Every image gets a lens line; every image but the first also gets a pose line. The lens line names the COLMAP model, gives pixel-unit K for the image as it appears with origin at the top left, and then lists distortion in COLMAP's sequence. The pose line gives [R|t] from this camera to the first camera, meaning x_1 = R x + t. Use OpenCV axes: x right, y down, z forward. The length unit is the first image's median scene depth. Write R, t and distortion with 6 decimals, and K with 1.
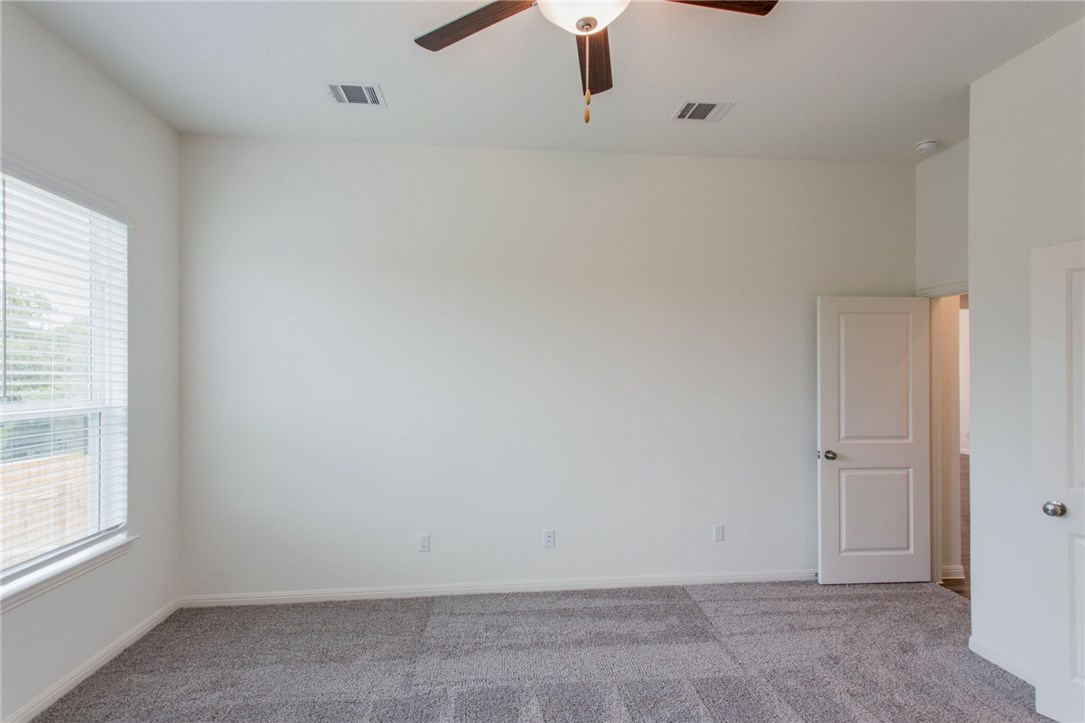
lens RADIAL K [[523.9, 0, 534.2], [0, 523.9, 372.4], [0, 0, 1]] dist [0.000390, 0.001338]
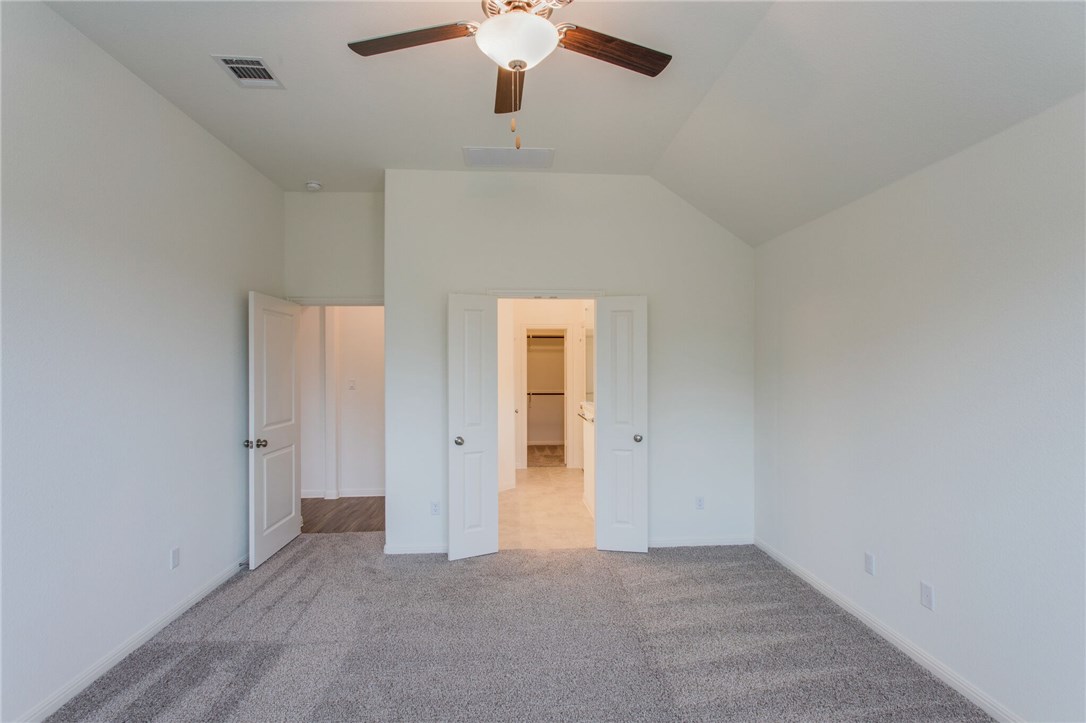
lens RADIAL K [[524.4, 0, 538.2], [0, 524.4, 364.9], [0, 0, 1]] dist [0.000390, 0.001338]
pose [[0.026171, 0.000154, 0.999657, -0.521696], [-0.002314, 0.999997, -0.000093, -0.001576], [-0.999655, -0.002310, 0.026171, 0.451756]]
